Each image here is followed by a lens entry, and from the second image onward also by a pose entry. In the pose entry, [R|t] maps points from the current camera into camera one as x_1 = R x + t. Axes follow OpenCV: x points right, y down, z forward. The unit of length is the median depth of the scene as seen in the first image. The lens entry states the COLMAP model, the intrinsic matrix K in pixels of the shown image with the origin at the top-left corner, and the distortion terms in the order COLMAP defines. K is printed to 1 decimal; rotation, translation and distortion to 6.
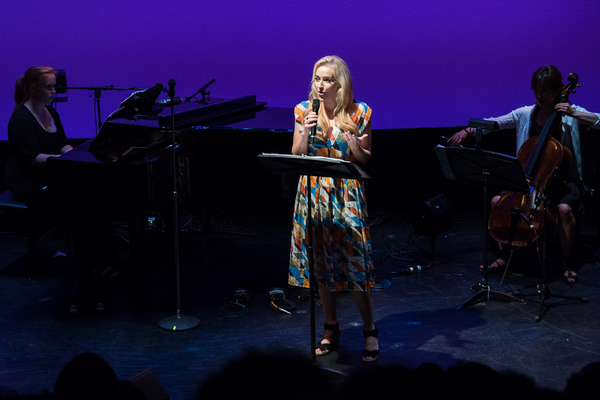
lens RADIAL K [[2172.0, 0, 300.0], [0, 2172.0, 200.0], [0, 0, 1]] dist [-0.105507, 1.517099]
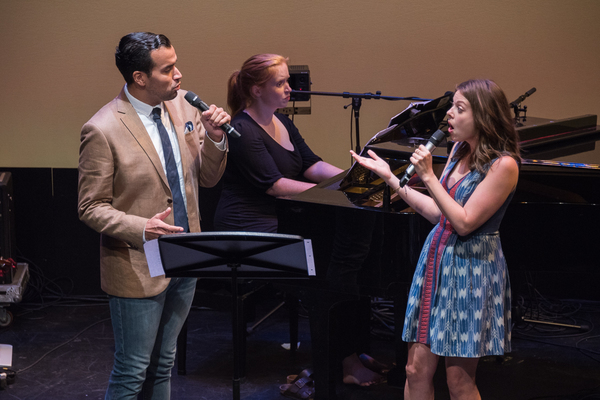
lens RADIAL K [[2172.0, 0, 300.0], [0, 2172.0, 200.0], [0, 0, 1]] dist [-0.105507, 1.517099]
pose [[0.991485, 0.042862, -0.122969, -0.027653], [-0.044976, 0.998883, -0.014468, -0.009278], [0.122211, 0.019876, 0.992305, 0.341378]]
